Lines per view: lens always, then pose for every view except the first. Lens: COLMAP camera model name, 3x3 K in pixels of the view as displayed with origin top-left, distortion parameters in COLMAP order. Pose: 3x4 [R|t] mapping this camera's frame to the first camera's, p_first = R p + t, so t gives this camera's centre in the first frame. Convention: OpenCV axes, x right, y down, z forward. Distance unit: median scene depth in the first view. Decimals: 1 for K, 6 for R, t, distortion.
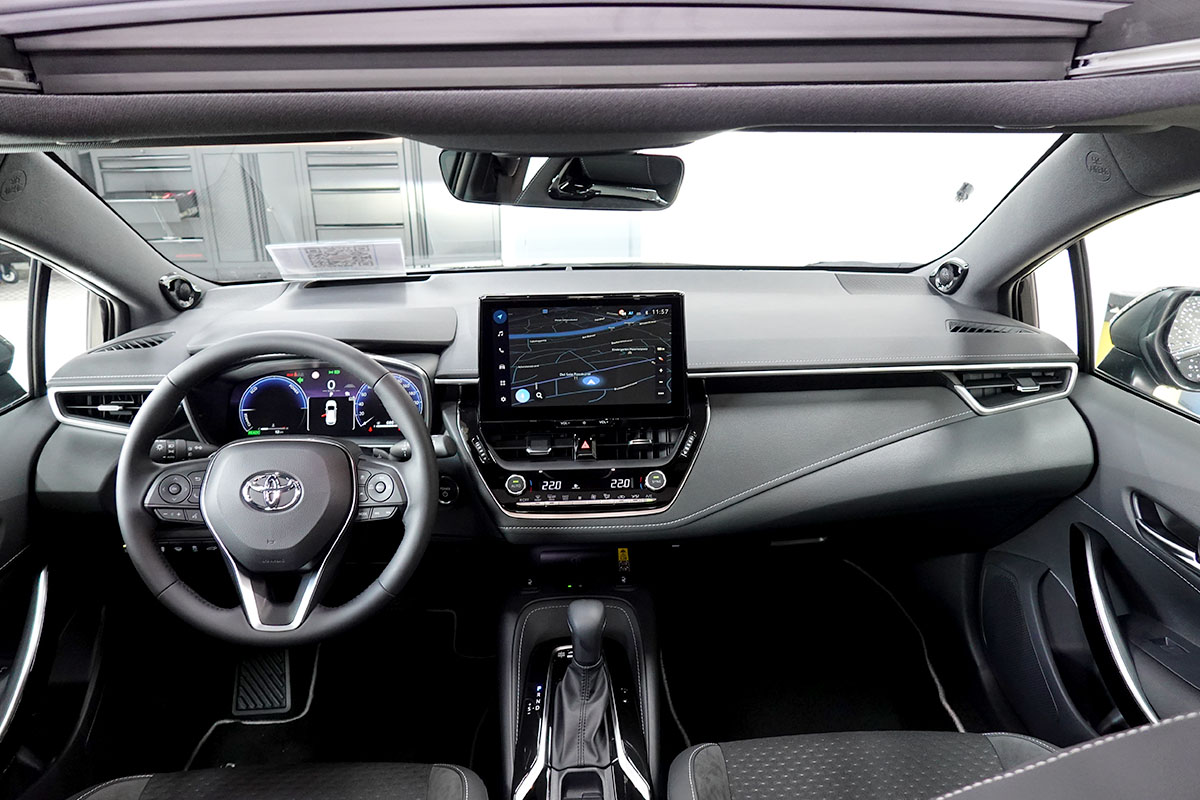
lens RADIAL K [[781.3, 0, 601.1], [0, 781.3, 397.0], [0, 0, 1]] dist [0.018718, -0.002466]
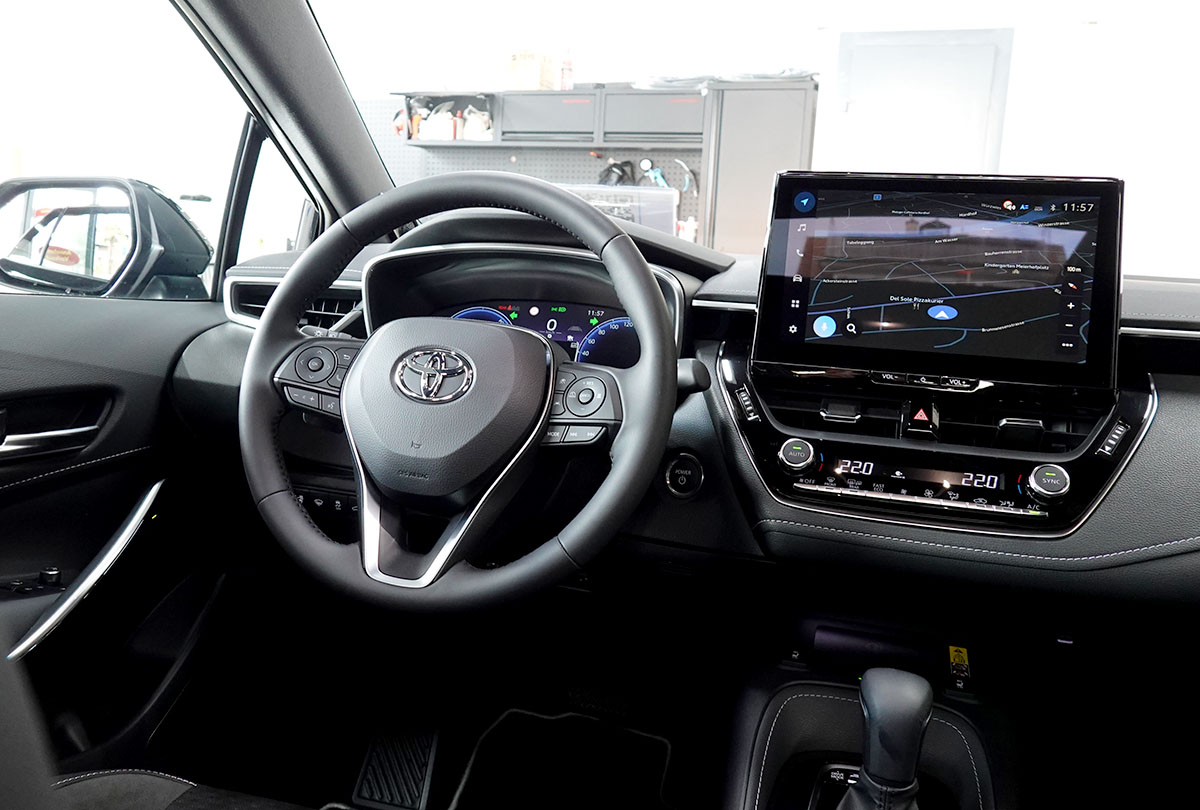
lens RADIAL K [[910.1, 0, 595.9], [0, 910.1, 405.3], [0, 0, 1]] dist [0.010063, 0.017148]
pose [[0.939955, 0.100880, -0.326049, -0.027823], [-0.167891, 0.968409, -0.184381, 0.229771], [0.297149, 0.228050, 0.927198, 0.280421]]
